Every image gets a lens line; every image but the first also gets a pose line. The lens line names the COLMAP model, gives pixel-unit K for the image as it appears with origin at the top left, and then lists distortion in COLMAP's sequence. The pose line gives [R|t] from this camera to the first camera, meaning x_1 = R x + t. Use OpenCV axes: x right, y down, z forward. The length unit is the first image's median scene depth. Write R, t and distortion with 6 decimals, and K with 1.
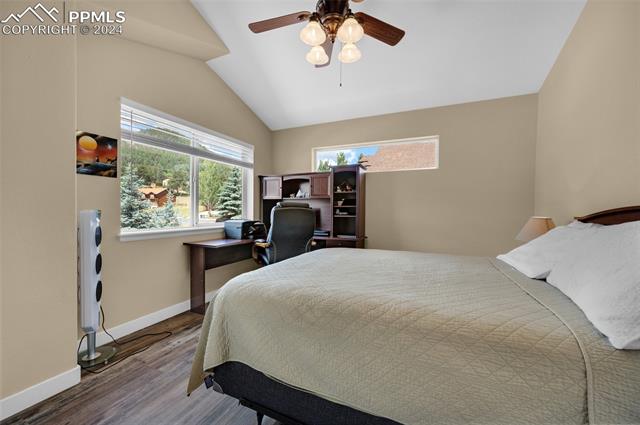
lens RADIAL K [[253.1, 0, 320.0], [0, 253.1, 212.5], [0, 0, 1]] dist [0.000857, -0.000184]
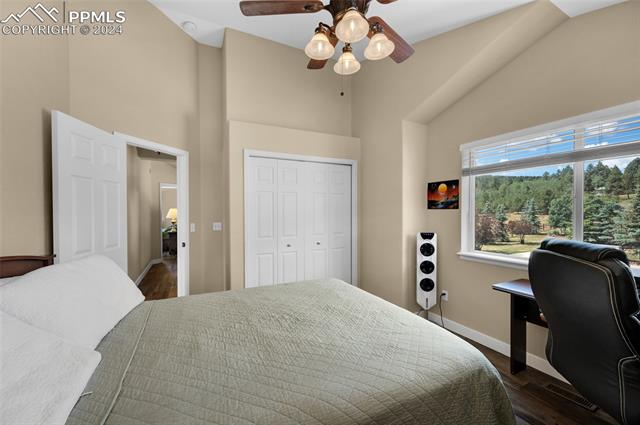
lens RADIAL K [[253.1, 0, 320.0], [0, 253.1, 212.5], [0, 0, 1]] dist [0.000857, -0.000184]
pose [[-0.627477, 0.003677, -0.778627, 0.671384], [-0.001750, 0.999980, 0.006133, -0.127884], [0.778633, 0.005211, -0.627458, 1.285599]]
